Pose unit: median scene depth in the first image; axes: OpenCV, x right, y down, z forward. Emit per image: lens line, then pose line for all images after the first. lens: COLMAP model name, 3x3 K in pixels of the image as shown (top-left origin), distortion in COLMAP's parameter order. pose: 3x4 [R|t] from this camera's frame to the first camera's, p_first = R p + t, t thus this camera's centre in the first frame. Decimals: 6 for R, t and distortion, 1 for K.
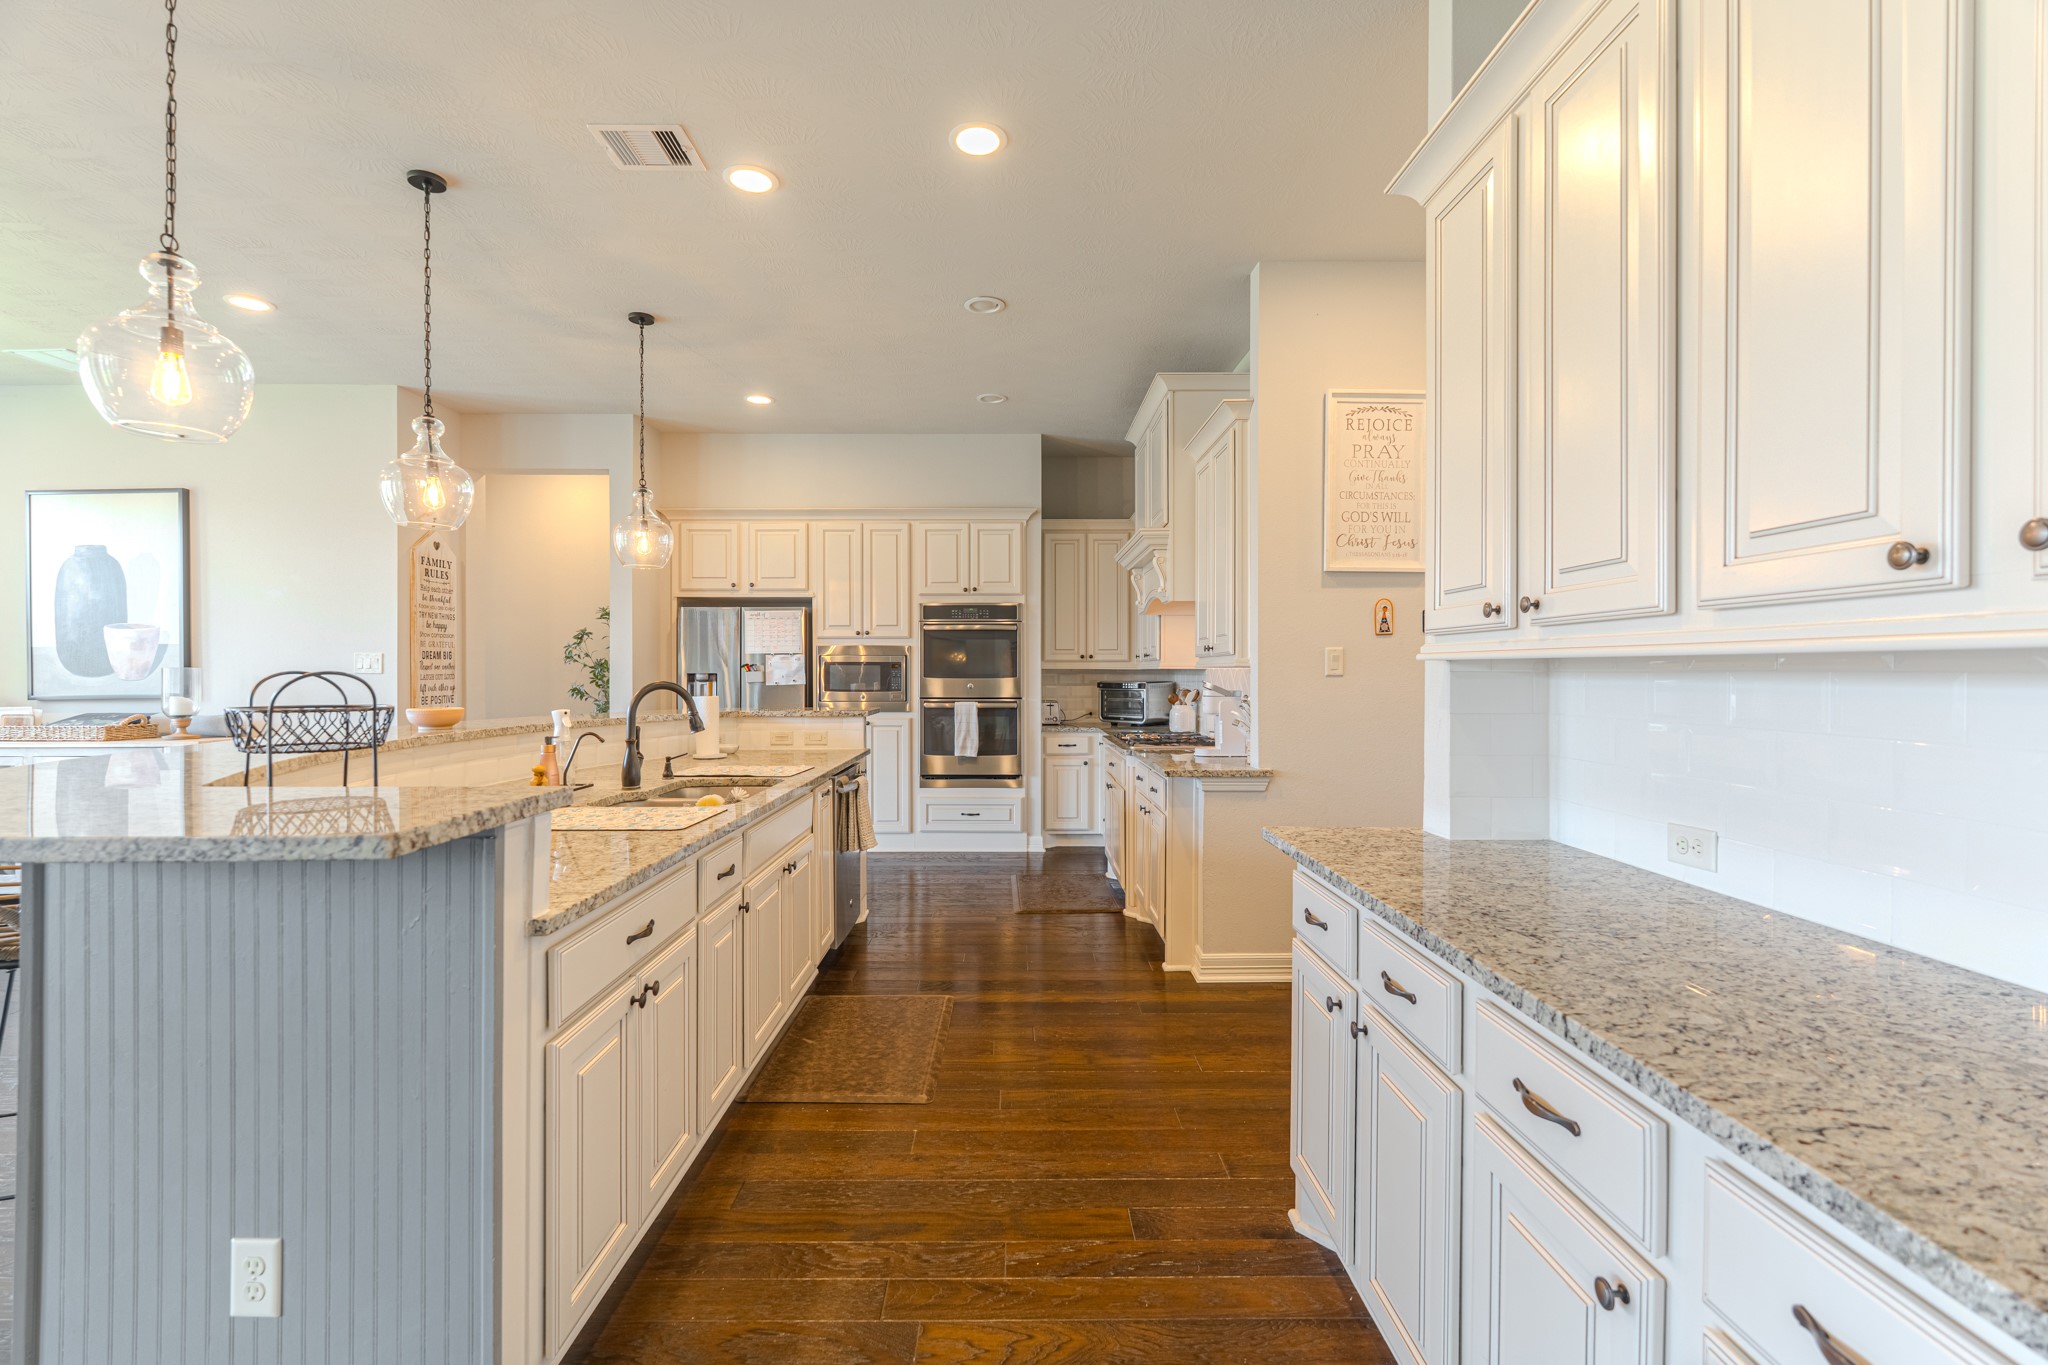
lens RADIAL K [[899.7, 0, 1015.4], [0, 899.7, 675.8], [0, 0, 1]] dist [-0.001348, -0.000508]
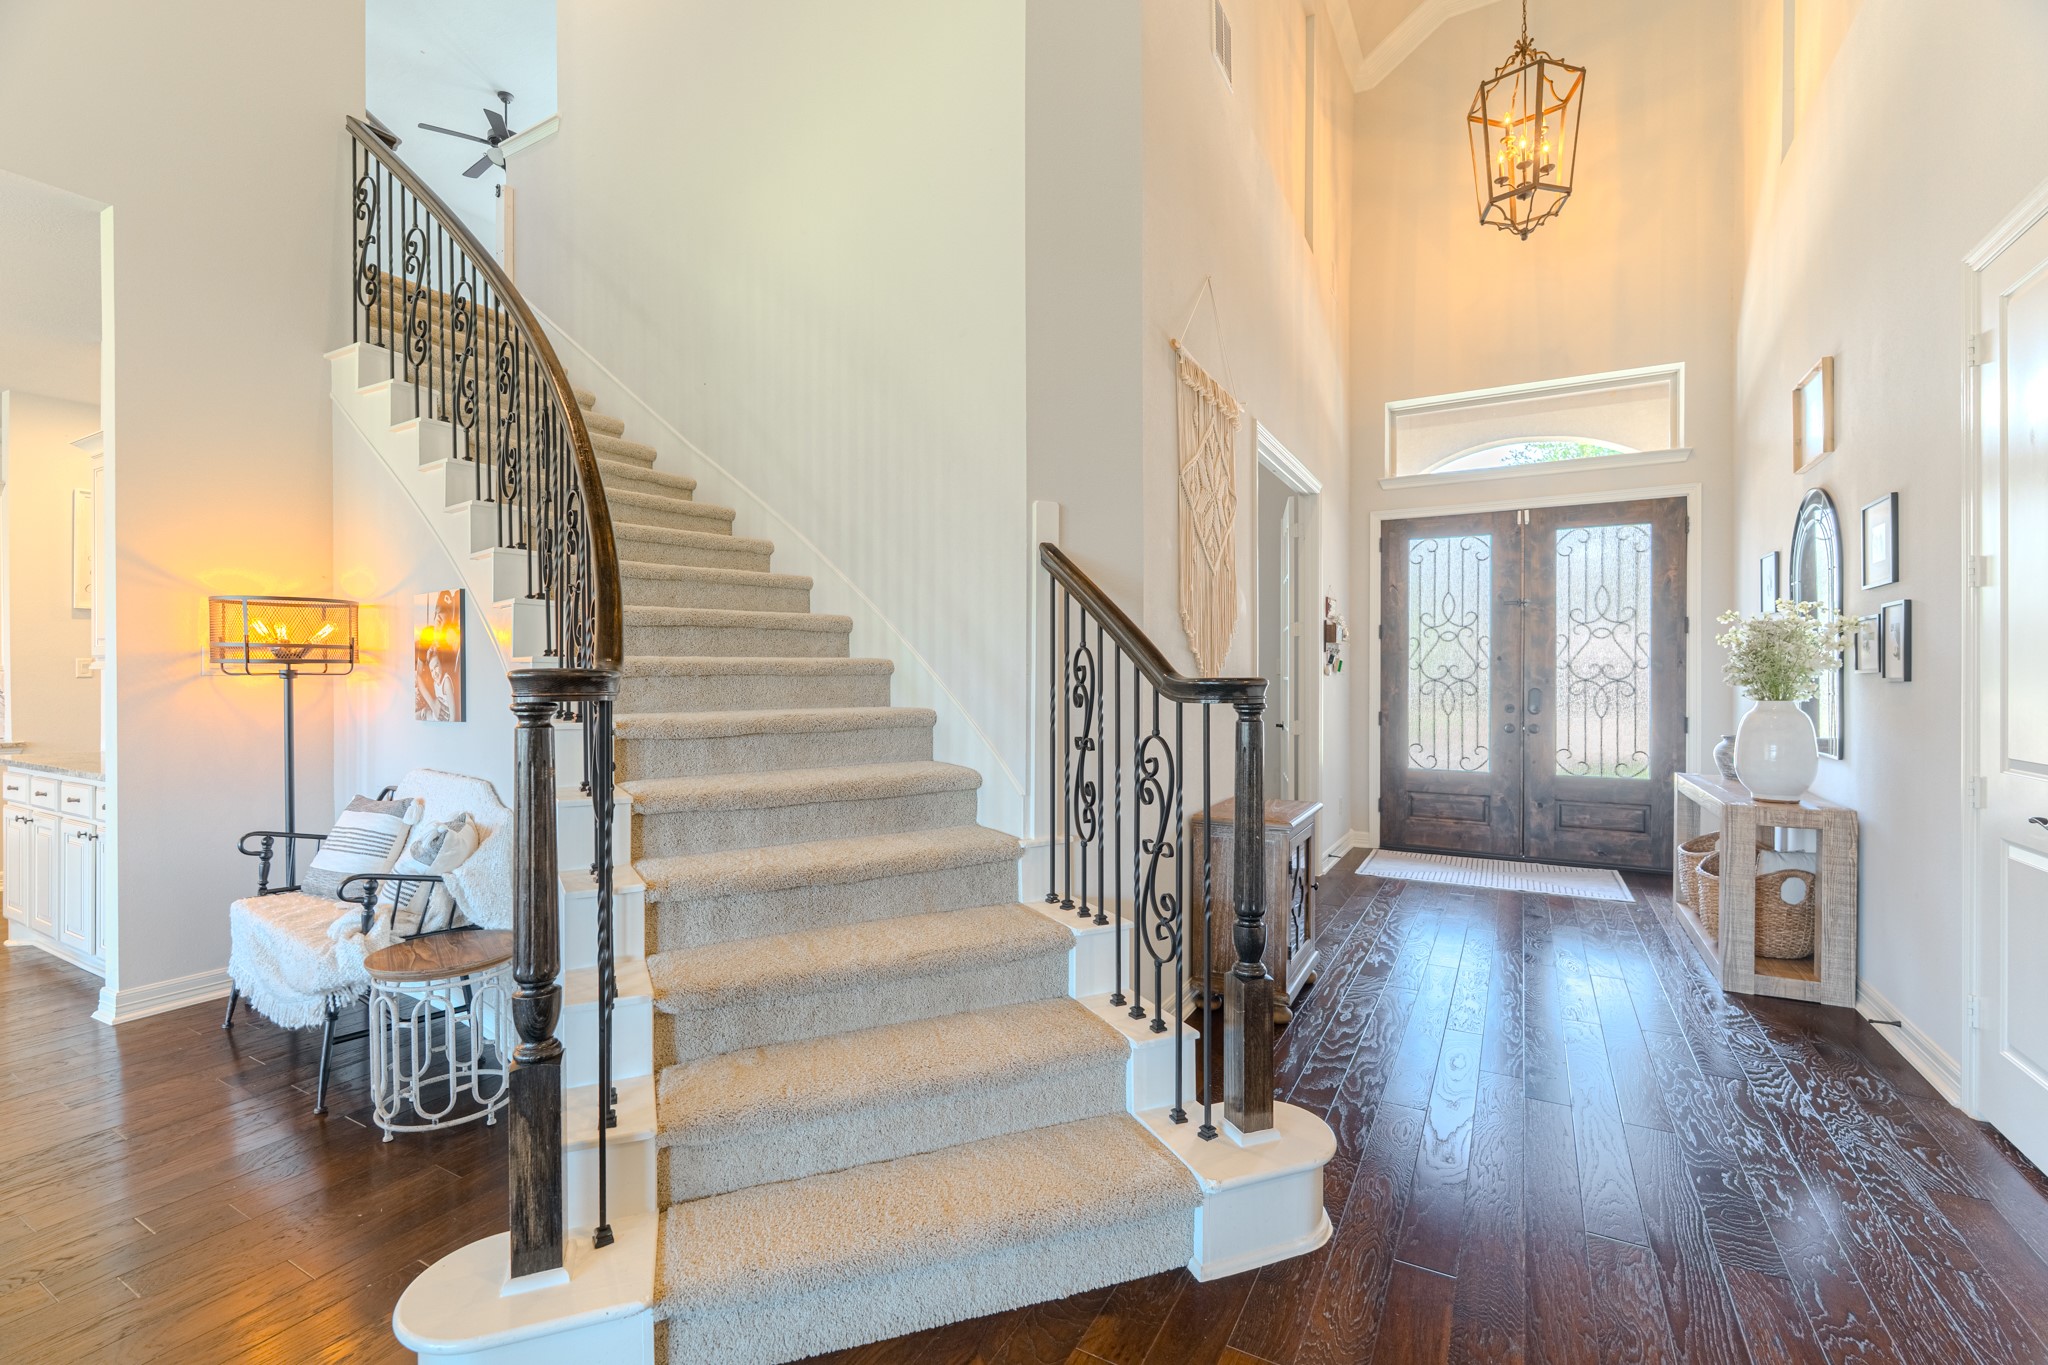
lens RADIAL K [[899.7, 0, 1006.2], [0, 899.7, 684.5], [0, 0, 1]] dist [-0.001348, -0.000508]
pose [[0.501456, -0.008823, 0.865138, -0.152389], [0.003635, 0.999961, 0.008091, 0.004704], [-0.865176, -0.000913, 0.501468, -0.969971]]
